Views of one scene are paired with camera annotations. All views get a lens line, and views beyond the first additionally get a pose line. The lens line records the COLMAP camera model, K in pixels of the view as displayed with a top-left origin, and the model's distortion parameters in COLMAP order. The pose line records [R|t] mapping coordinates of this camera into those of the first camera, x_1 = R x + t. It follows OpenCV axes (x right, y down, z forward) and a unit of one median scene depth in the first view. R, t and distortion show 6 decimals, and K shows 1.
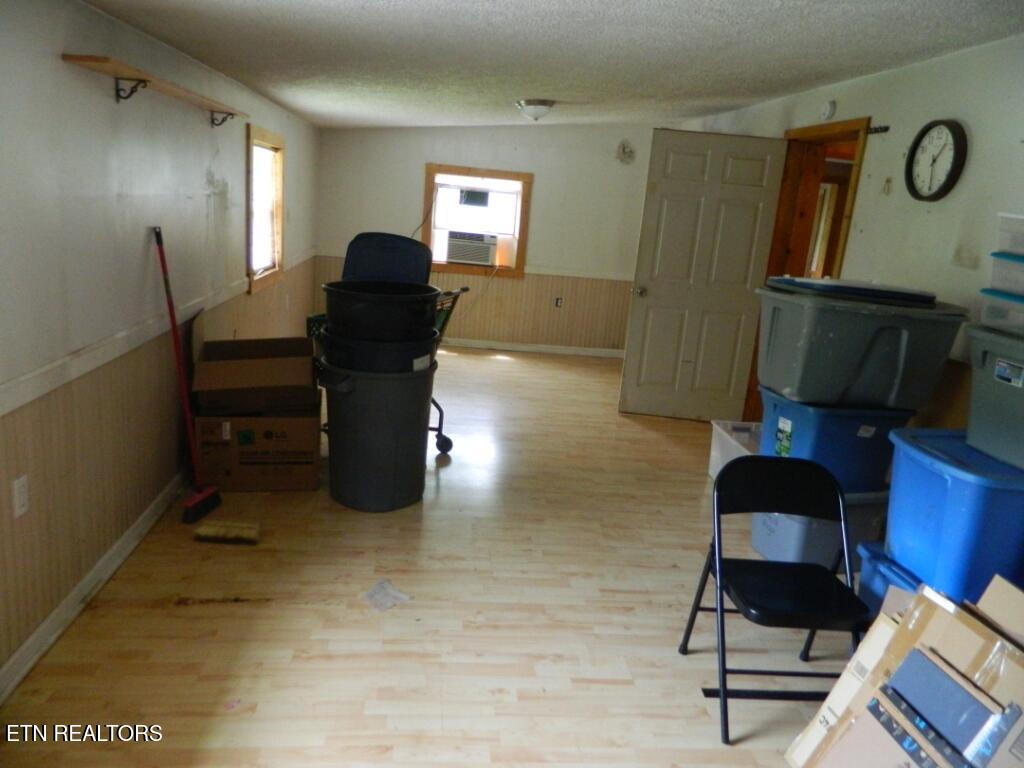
lens RADIAL K [[761.5, 0, 510.1], [0, 761.5, 382.0], [0, 0, 1]] dist [-0.002353, -0.002580]
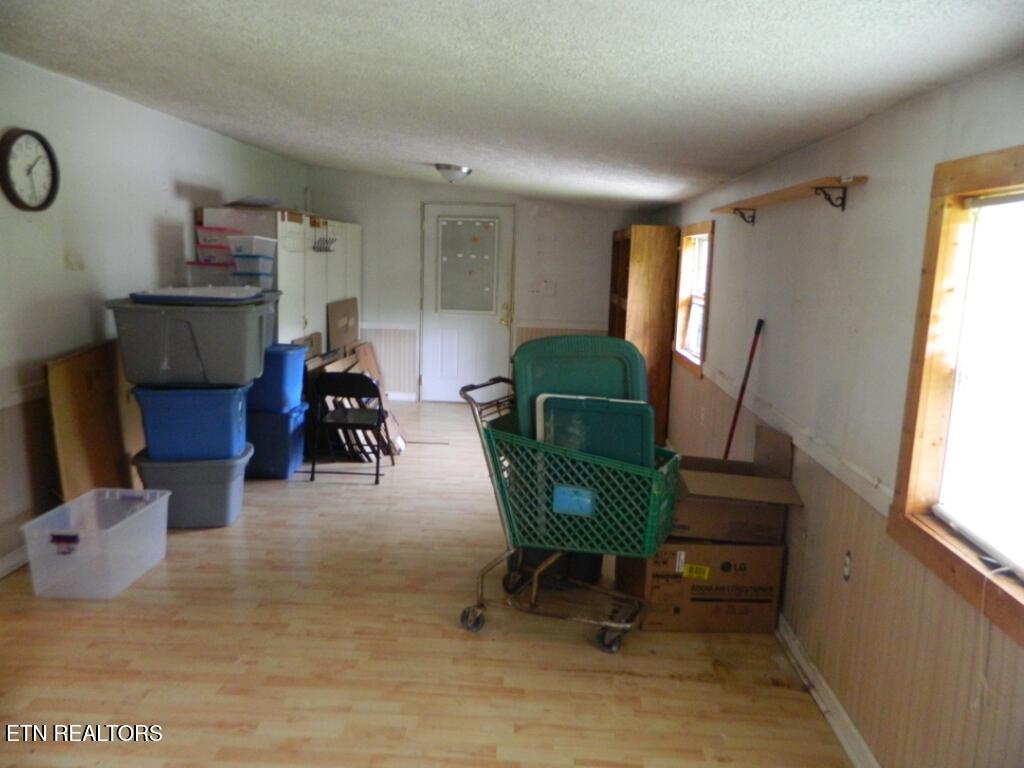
lens RADIAL K [[761.5, 0, 511.6], [0, 761.5, 384.1], [0, 0, 1]] dist [-0.002353, -0.002580]
pose [[-0.982819, -0.141674, 0.118302, -0.216900], [-0.082481, 0.910514, 0.405169, -0.496803], [-0.165118, 0.388450, -0.906555, 1.924905]]
